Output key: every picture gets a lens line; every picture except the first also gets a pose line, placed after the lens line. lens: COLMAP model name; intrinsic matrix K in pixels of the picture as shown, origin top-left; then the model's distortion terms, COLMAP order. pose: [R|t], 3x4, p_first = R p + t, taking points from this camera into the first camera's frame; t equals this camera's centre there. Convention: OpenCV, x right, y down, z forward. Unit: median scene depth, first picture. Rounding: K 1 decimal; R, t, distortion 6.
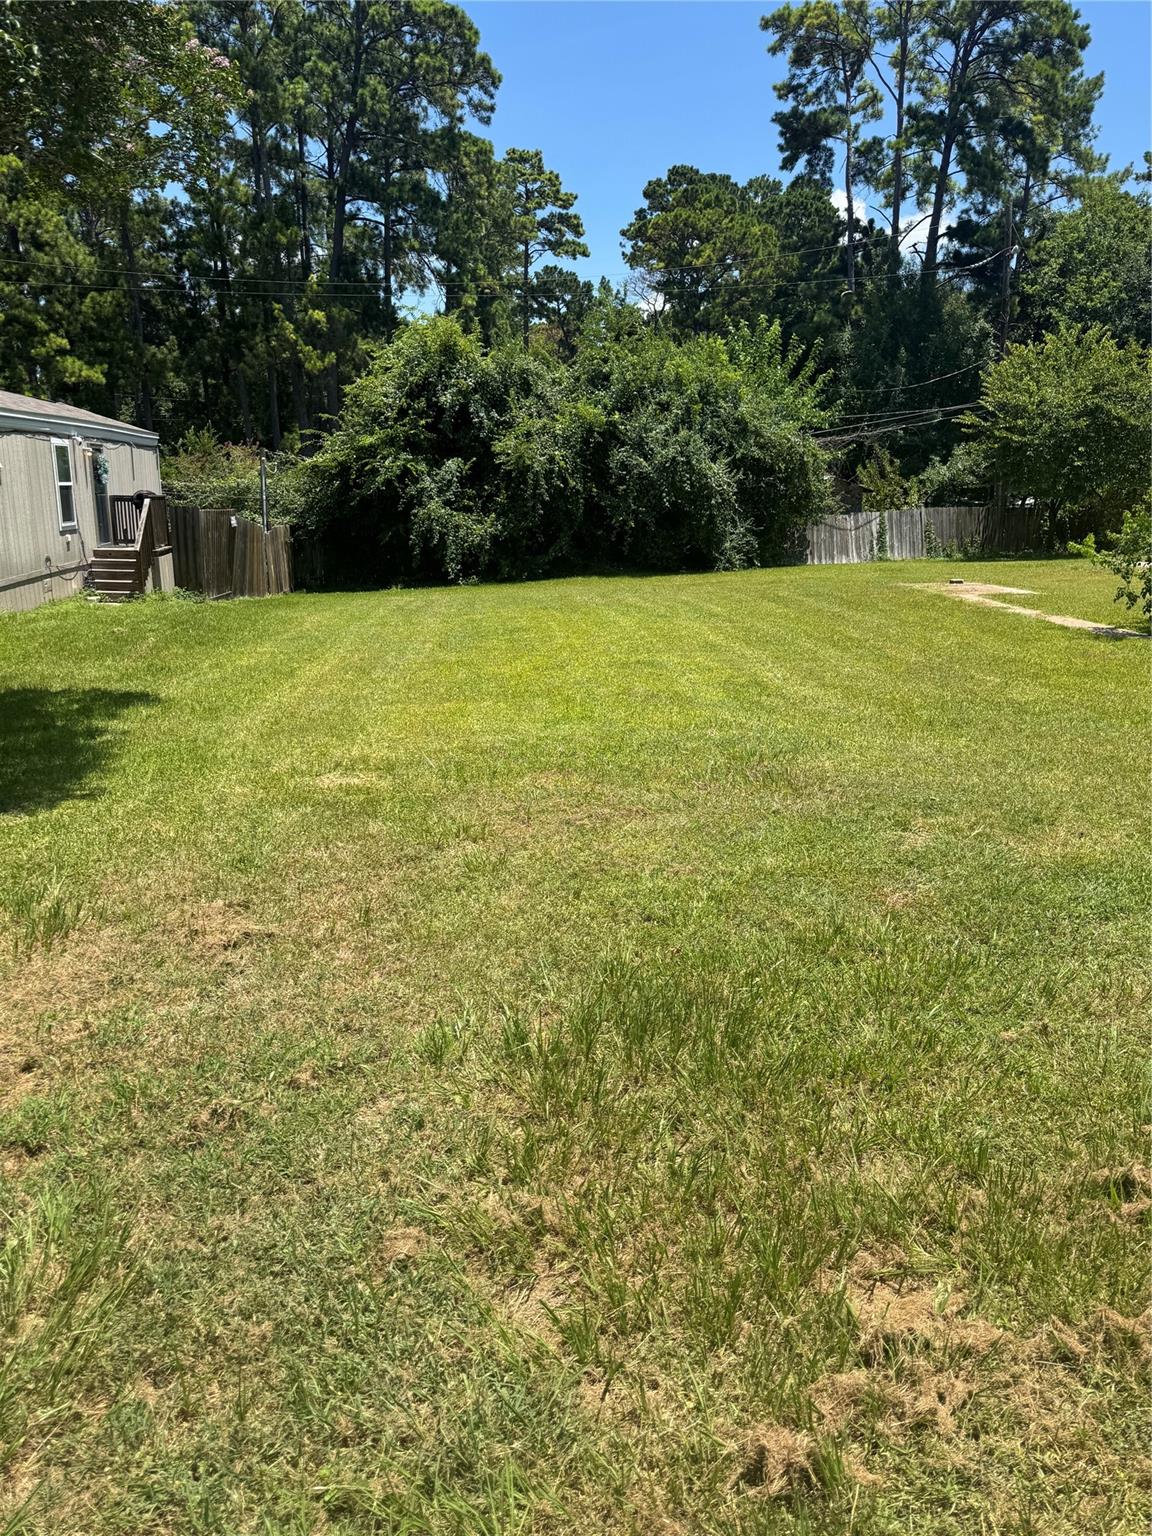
lens RADIAL K [[1098.5, 0, 602.6], [0, 1098.5, 791.0], [0, 0, 1]] dist [0.029271, -0.021805]
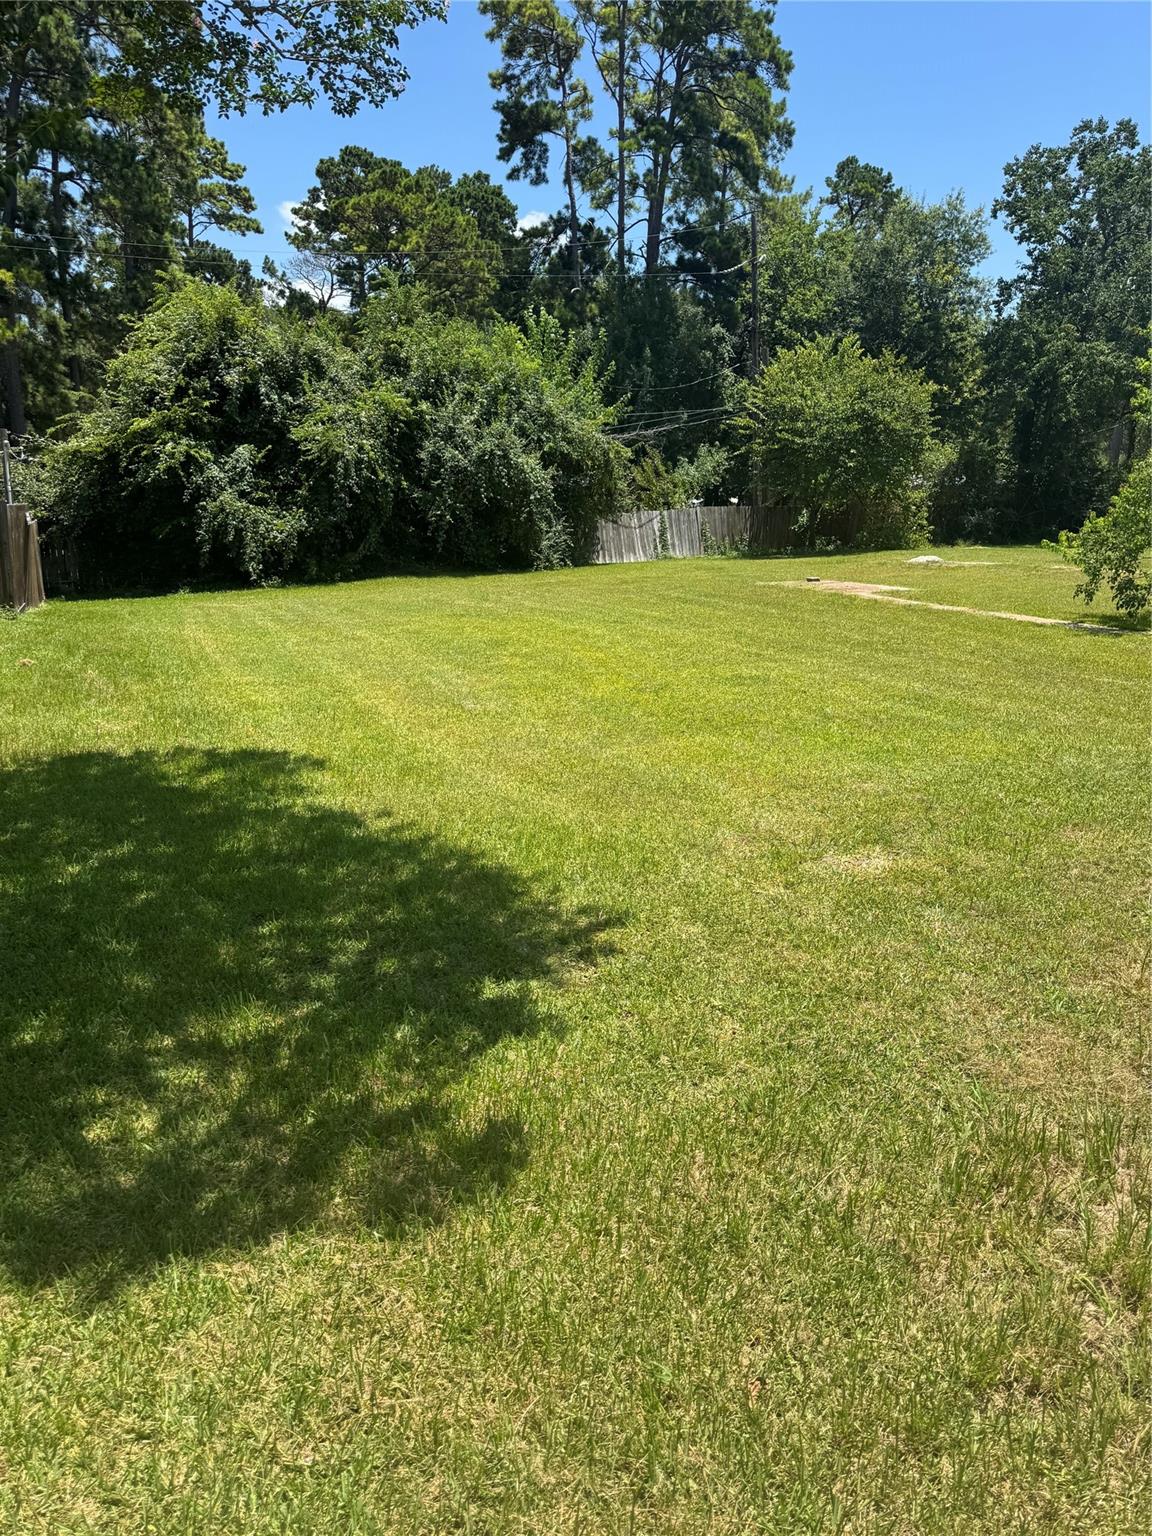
lens RADIAL K [[1098.5, 0, 573.7], [0, 1098.5, 792.1], [0, 0, 1]] dist [0.029271, -0.021805]
pose [[0.956398, -0.065462, 0.284636, -0.128205], [0.064150, 0.997843, 0.013941, -0.014072], [-0.284934, 0.004926, 0.958534, 0.056658]]
